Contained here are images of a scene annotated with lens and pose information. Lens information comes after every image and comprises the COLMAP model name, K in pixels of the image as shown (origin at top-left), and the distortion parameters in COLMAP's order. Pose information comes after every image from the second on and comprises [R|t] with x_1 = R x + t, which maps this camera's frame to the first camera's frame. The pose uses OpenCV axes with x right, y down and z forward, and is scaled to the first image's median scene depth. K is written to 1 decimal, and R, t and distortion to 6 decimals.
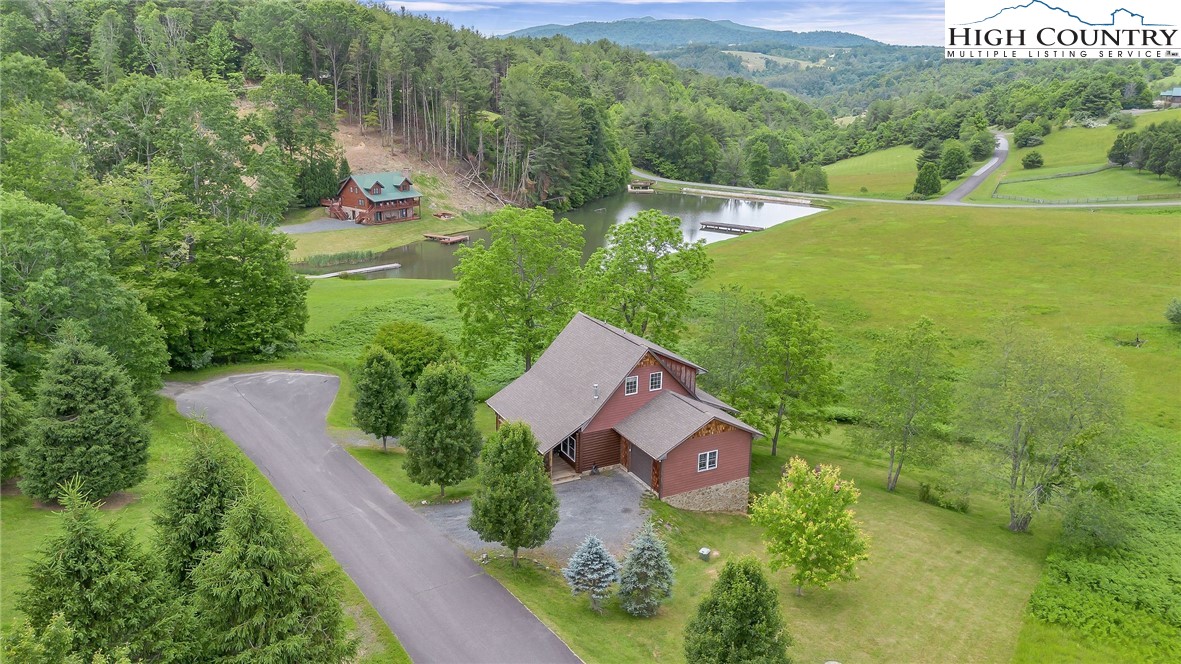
lens RADIAL K [[864.3, 0, 589.4], [0, 864.3, 333.0], [0, 0, 1]] dist [0.061295, 0.000715]
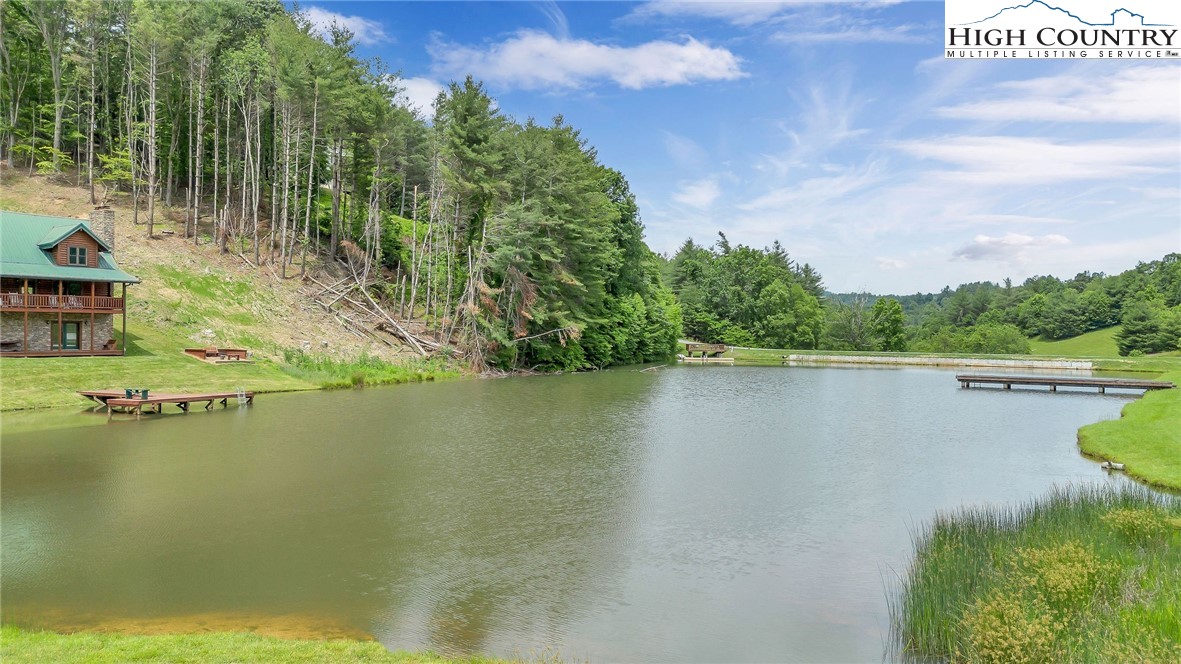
lens RADIAL K [[864.3, 0, 587.7], [0, 864.3, 336.6], [0, 0, 1]] dist [0.061295, 0.000715]
pose [[0.999572, -0.011070, 0.027081, -0.032084], [0.018281, 0.959031, -0.282711, -0.039236], [-0.022842, 0.283085, 0.958823, 0.602851]]
